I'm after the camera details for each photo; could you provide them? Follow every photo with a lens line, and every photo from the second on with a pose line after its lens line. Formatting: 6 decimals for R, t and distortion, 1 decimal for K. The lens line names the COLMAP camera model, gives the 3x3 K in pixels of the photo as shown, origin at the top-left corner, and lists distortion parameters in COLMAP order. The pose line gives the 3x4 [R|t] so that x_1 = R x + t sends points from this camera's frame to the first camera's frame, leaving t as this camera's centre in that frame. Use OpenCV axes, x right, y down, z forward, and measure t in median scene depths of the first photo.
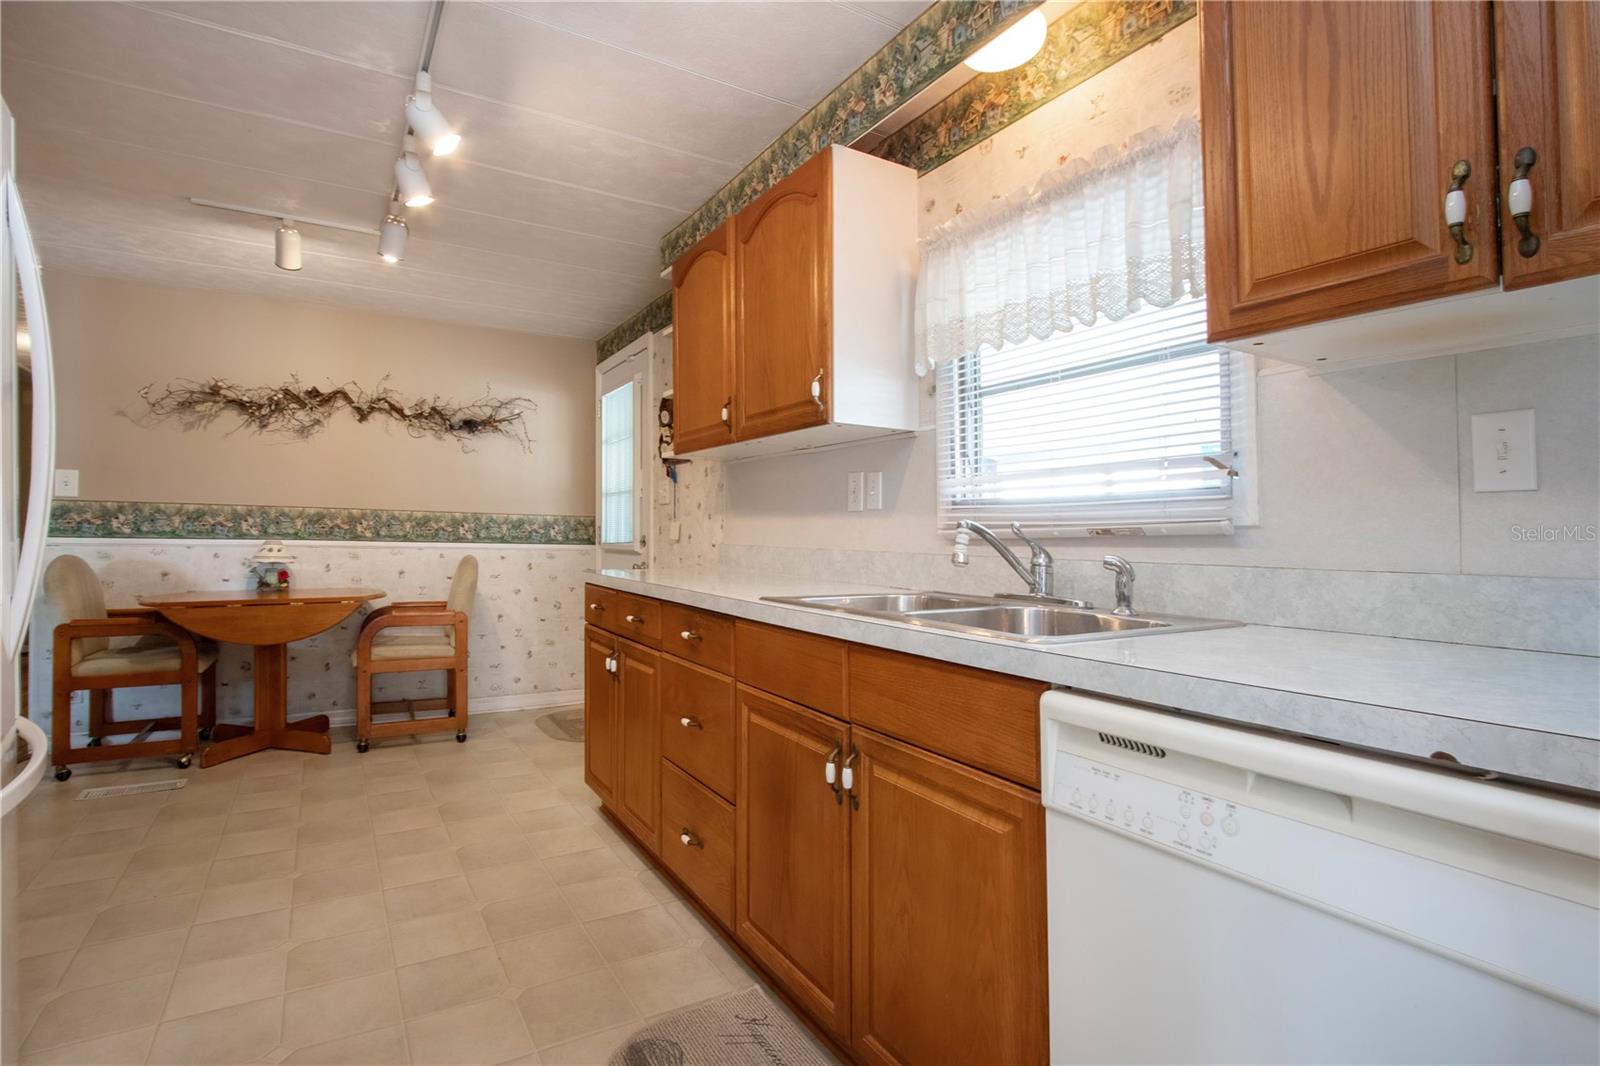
lens RADIAL K [[775.7, 0, 725.1], [0, 775.7, 534.7], [0, 0, 1]] dist [-0.015678, 0.002841]
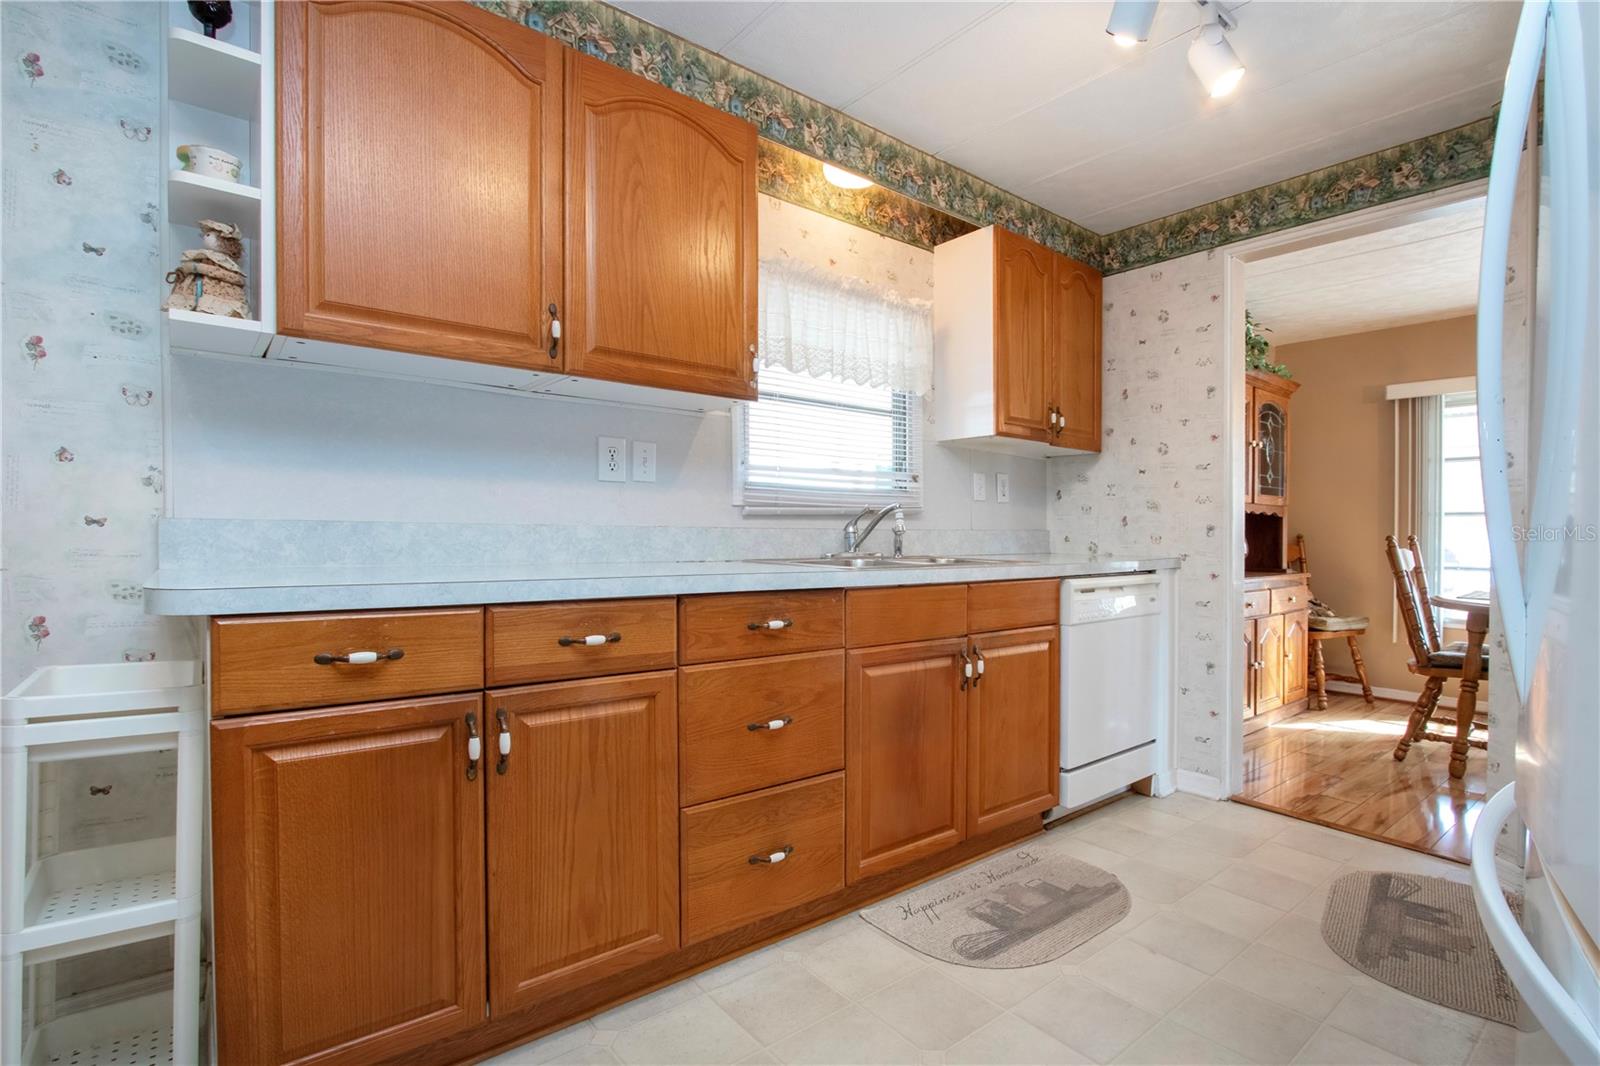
lens RADIAL K [[775.7, 0, 870.2], [0, 775.7, 547.9], [0, 0, 1]] dist [-0.015678, 0.002841]
pose [[-0.242178, -0.038513, 0.969467, -0.861760], [-0.013408, 0.999249, 0.036347, 0.010223], [-0.970139, -0.004196, -0.242513, 1.045667]]
